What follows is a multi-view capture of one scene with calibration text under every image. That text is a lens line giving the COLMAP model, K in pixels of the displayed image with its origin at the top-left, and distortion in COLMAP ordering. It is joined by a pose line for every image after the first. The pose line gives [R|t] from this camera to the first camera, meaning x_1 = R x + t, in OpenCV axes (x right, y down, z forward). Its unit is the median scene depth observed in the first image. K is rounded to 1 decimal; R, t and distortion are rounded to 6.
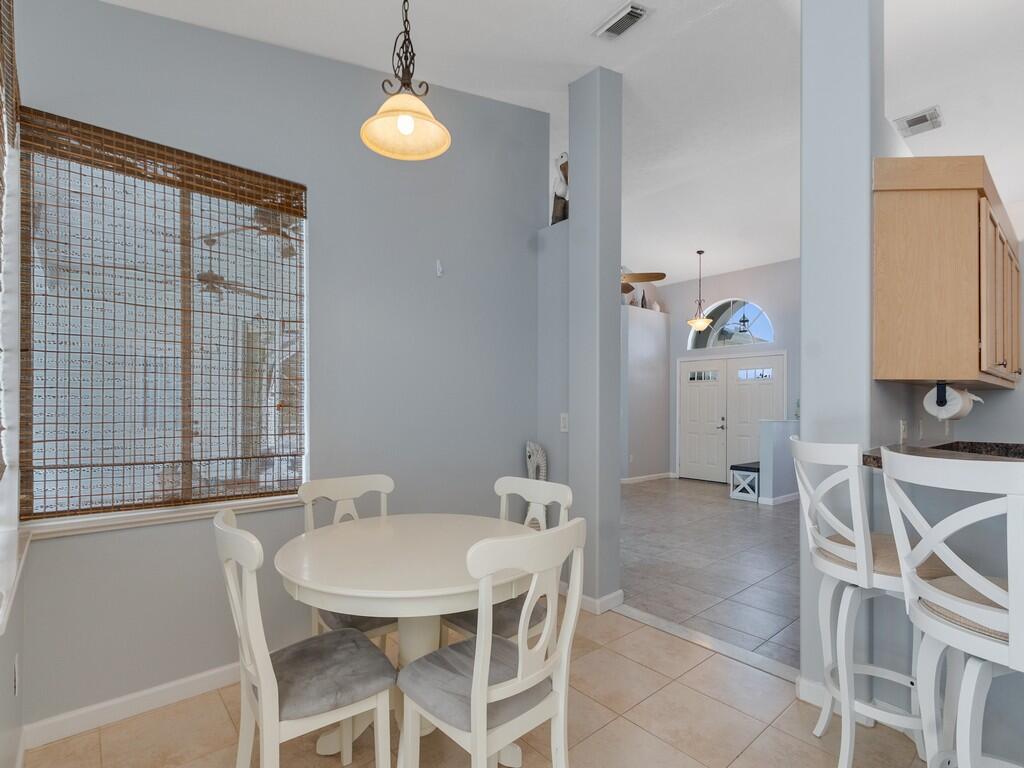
lens RADIAL K [[495.6, 0, 485.0], [0, 495.6, 405.2], [0, 0, 1]] dist [0.000200, -0.000280]
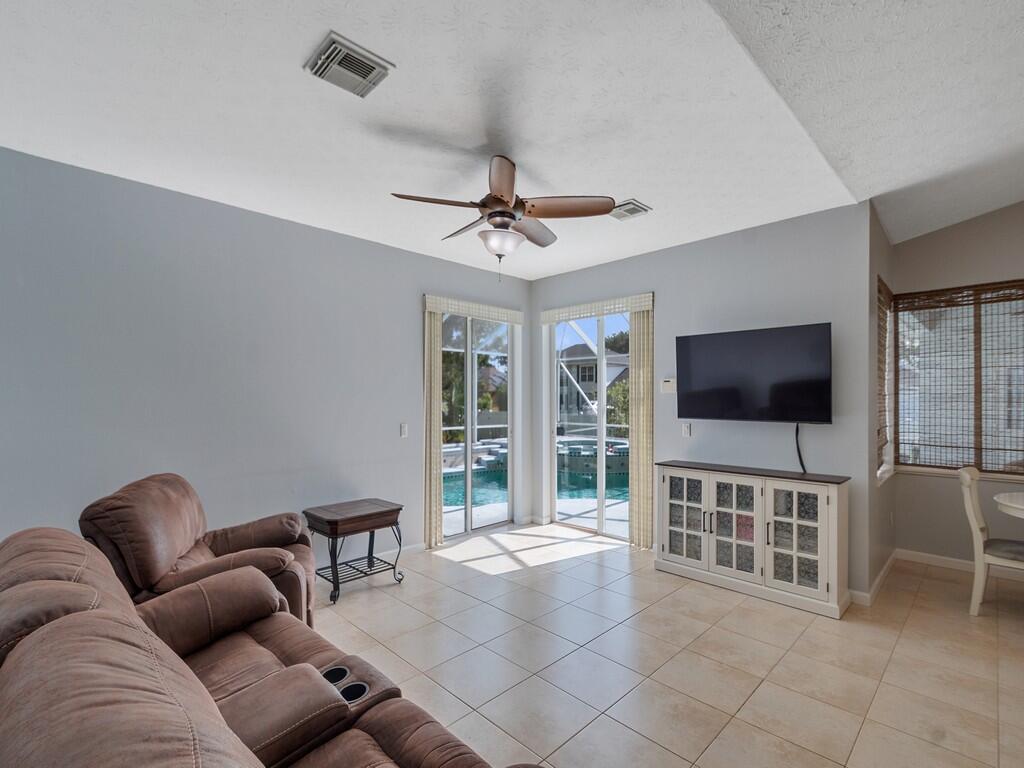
lens RADIAL K [[481.7, 0, 505.5], [0, 481.7, 398.0], [0, 0, 1]] dist [0.000205, -0.000008]
pose [[0.090578, -0.004433, -0.995880, 1.141891], [0.000205, 0.999990, -0.004433, -0.074856], [0.995889, 0.000197, 0.090578, -1.020985]]
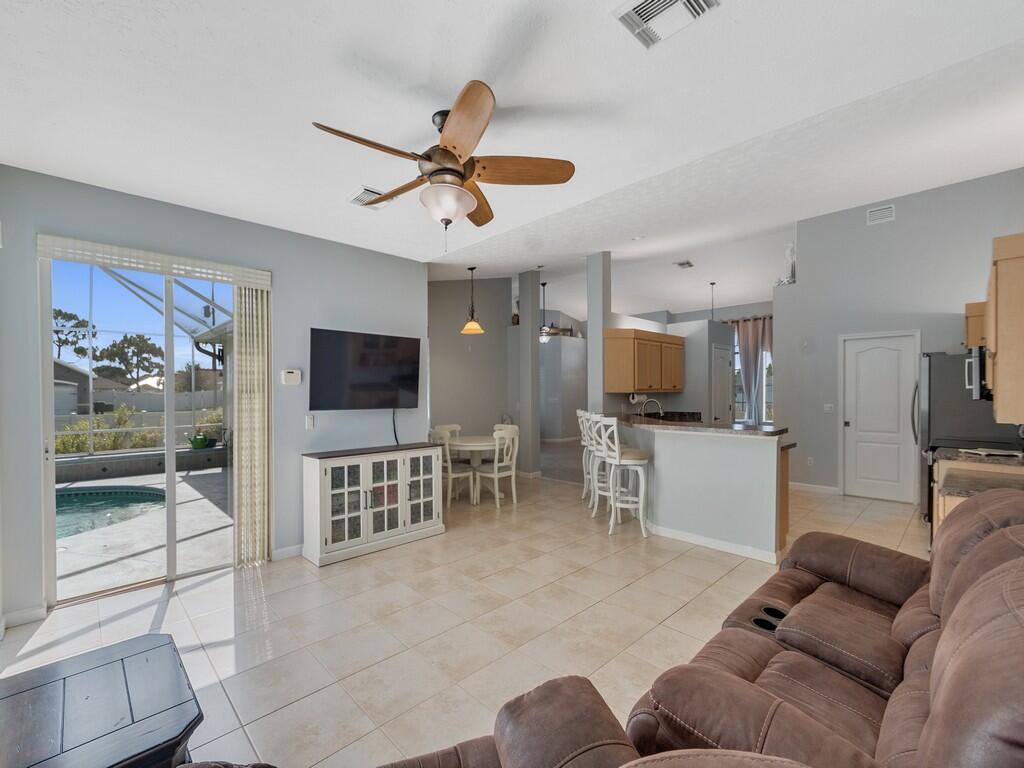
lens RADIAL K [[443.8, 0, 486.3], [0, 443.8, 394.7], [0, 0, 1]] dist [0.000019, -0.000026]
pose [[0.998396, -0.010064, 0.055722, -0.208966], [0.009610, 0.999918, 0.008417, -0.074073], [-0.055803, -0.007868, 0.998411, -2.022911]]
